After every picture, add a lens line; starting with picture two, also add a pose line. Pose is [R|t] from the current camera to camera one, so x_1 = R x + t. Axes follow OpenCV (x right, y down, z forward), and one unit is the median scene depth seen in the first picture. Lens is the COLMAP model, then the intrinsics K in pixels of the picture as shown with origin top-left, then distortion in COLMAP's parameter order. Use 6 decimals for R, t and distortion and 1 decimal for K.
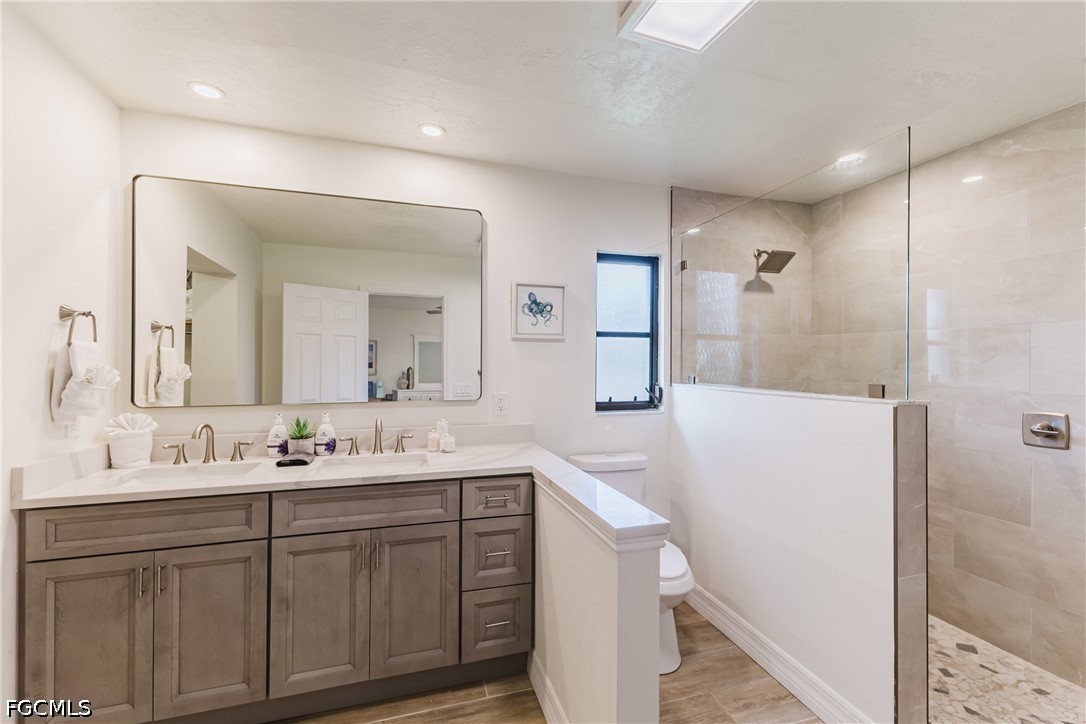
lens RADIAL K [[463.7, 0, 544.1], [0, 463.7, 363.9], [0, 0, 1]] dist [0.011549, -0.001812]
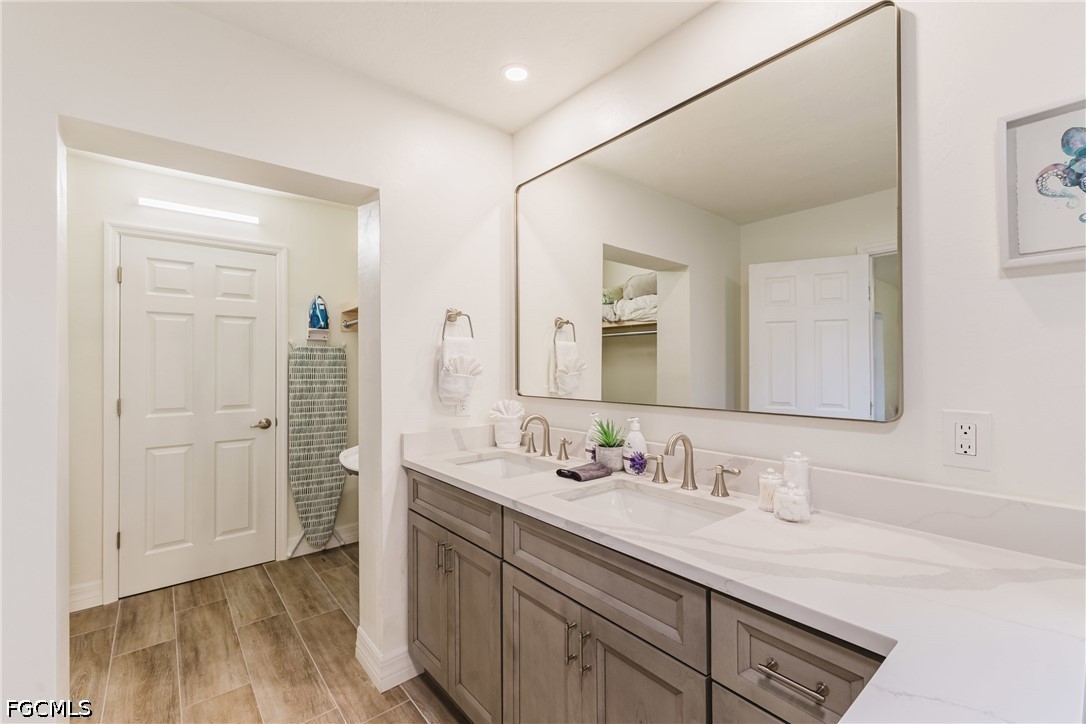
lens RADIAL K [[463.7, 0, 544.6], [0, 463.7, 362.2], [0, 0, 1]] dist [0.011549, -0.001812]
pose [[0.387906, -0.012306, -0.921617, 0.181797], [0.006360, 0.999923, -0.010675, 0.027860], [0.921677, -0.001721, 0.387954, 0.658395]]
